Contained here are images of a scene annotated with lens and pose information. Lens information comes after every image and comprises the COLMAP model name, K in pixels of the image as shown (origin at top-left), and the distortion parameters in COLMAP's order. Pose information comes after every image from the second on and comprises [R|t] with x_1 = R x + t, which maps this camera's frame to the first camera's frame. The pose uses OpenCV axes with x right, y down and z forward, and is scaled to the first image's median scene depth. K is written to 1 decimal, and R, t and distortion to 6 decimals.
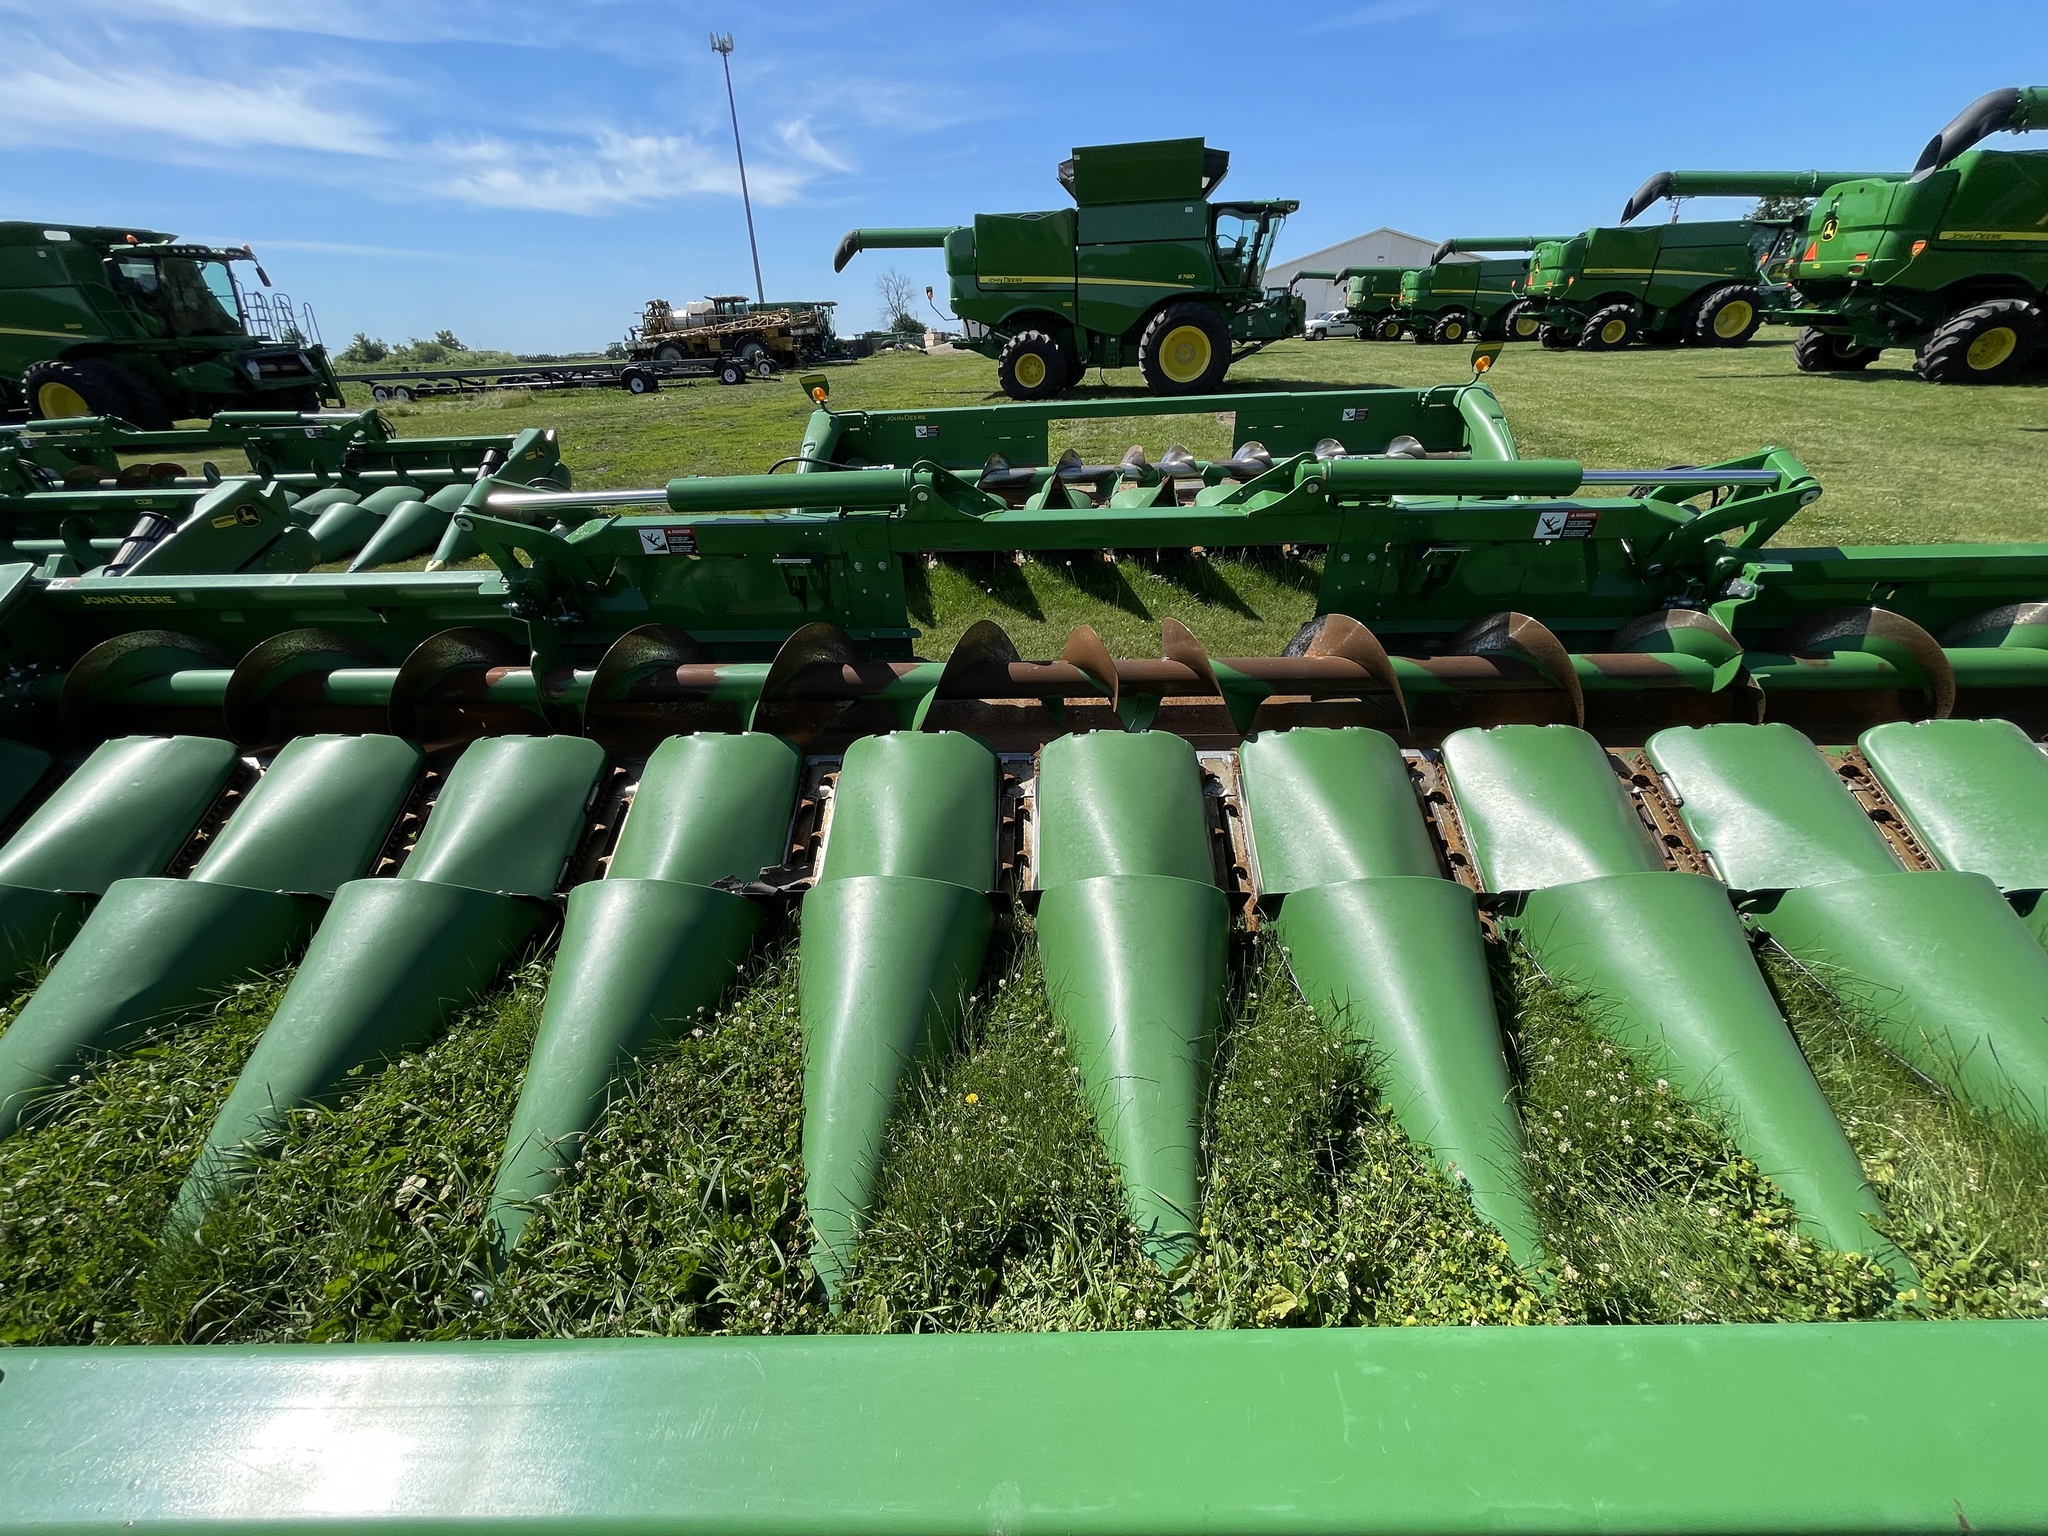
lens RADIAL K [[829.3, 0, 1012.0], [0, 829.3, 766.6], [0, 0, 1]] dist [-0.019932, 0.013364]
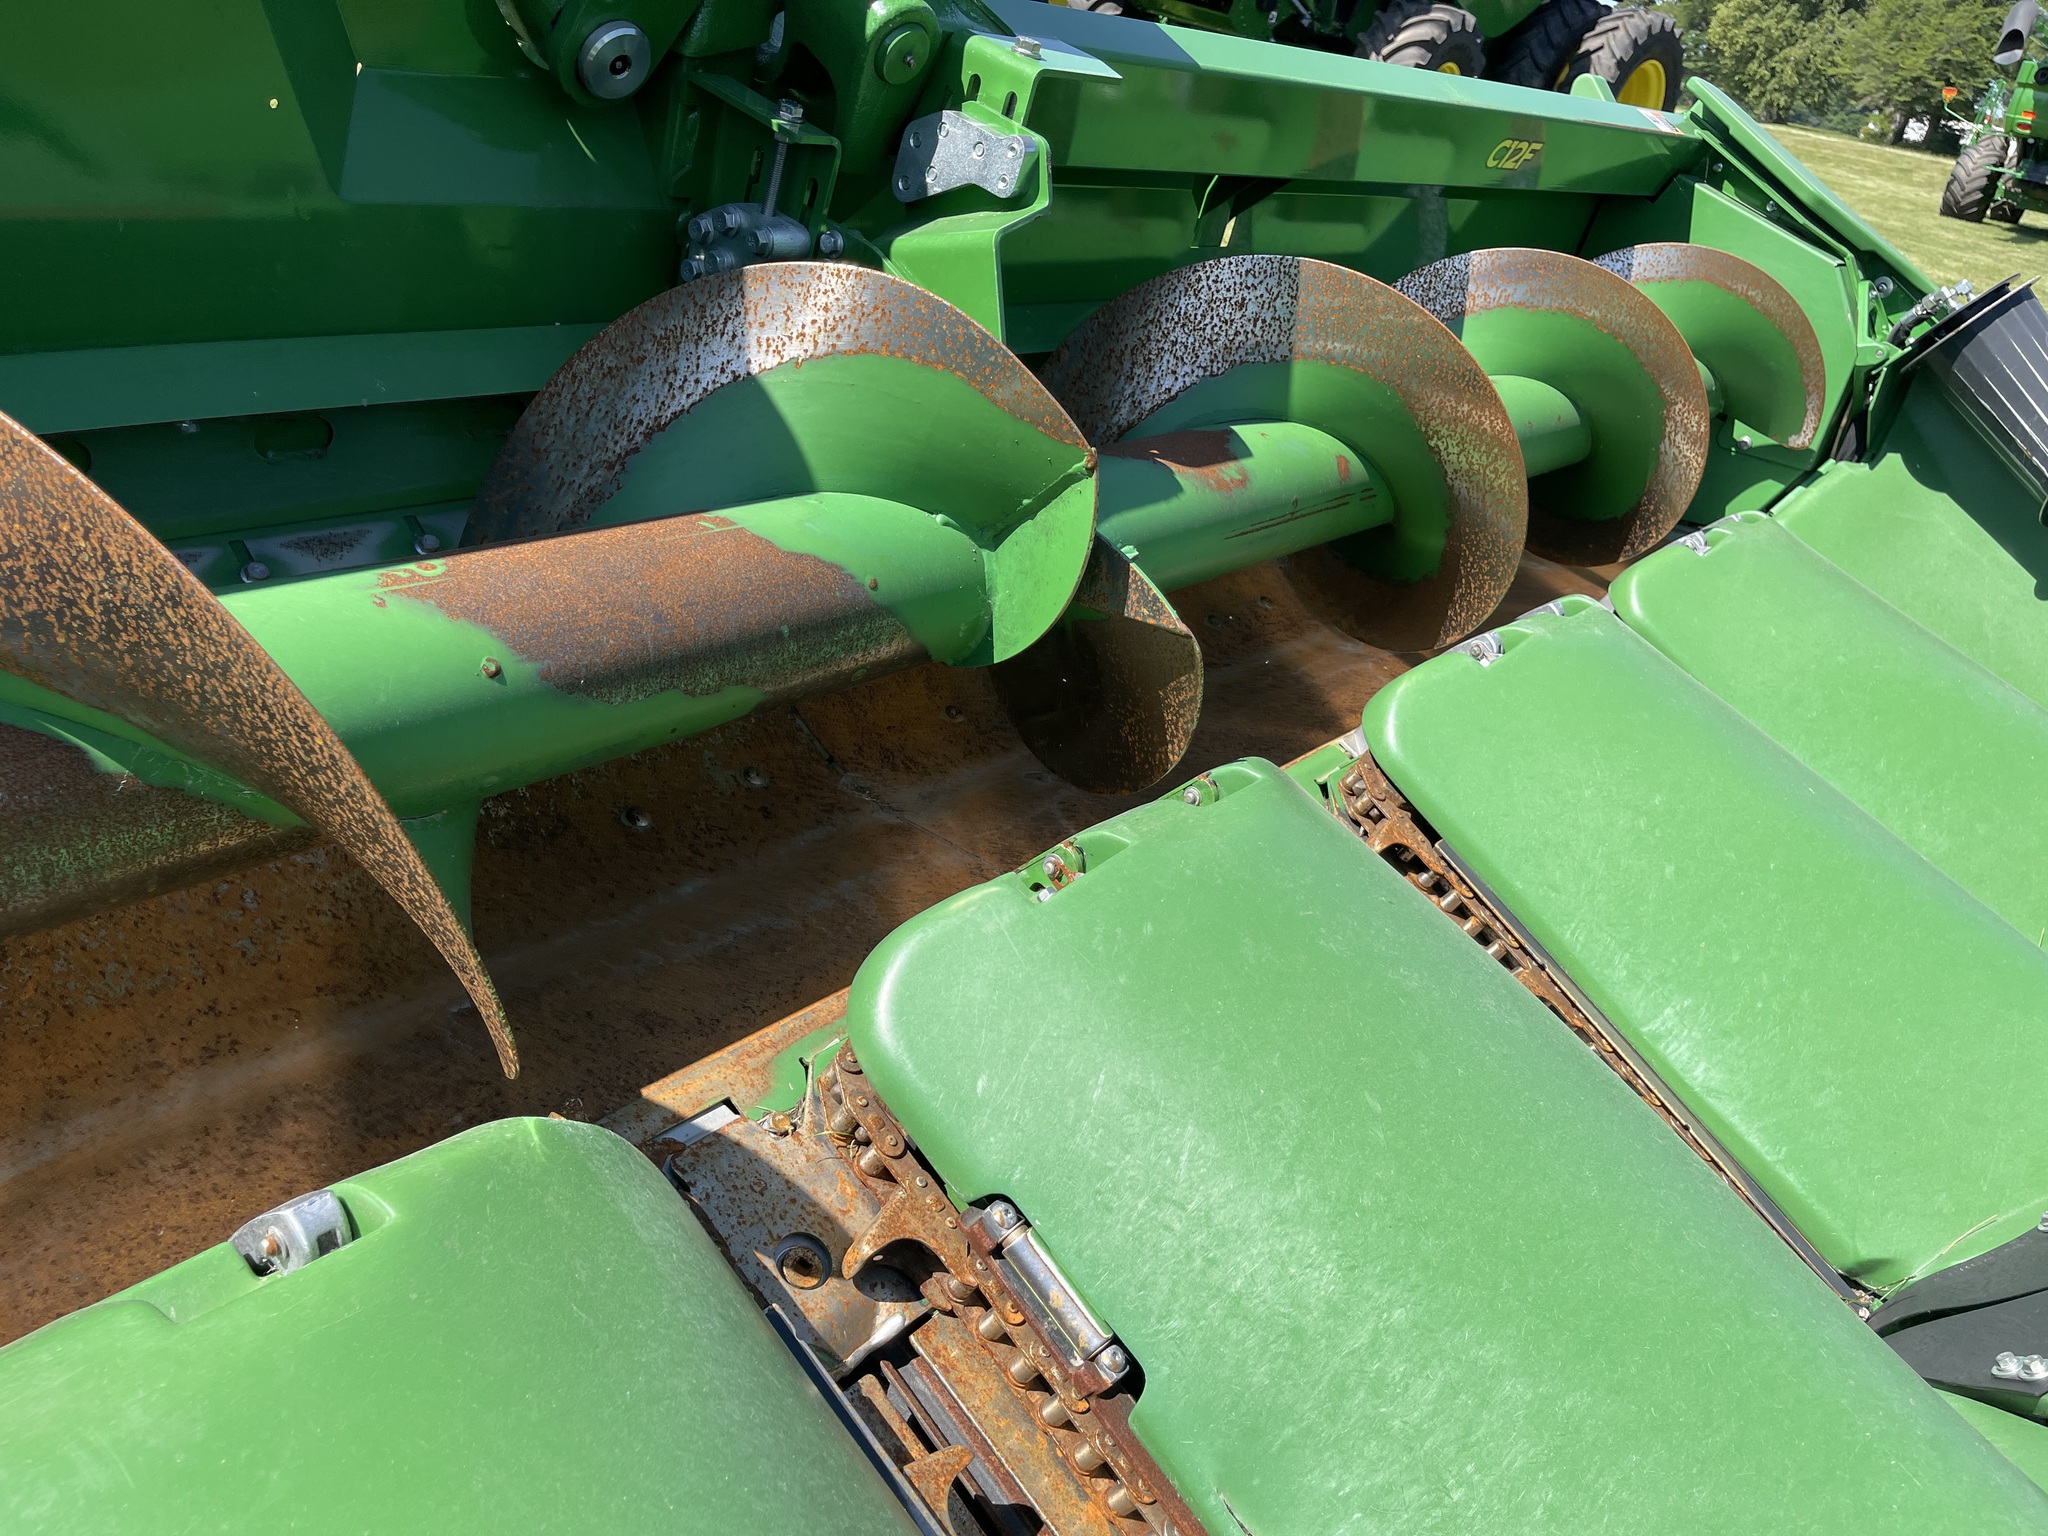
lens RADIAL K [[1542.2, 0, 1024.0], [0, 1542.2, 768.0], [0, 0, 1]] dist [0.095901, -0.123251]
pose [[0.582552, -0.233931, 0.778402, 0.542265], [0.223907, 0.966820, 0.122985, -0.111456], [-0.781344, 0.102644, 0.615602, 0.755076]]
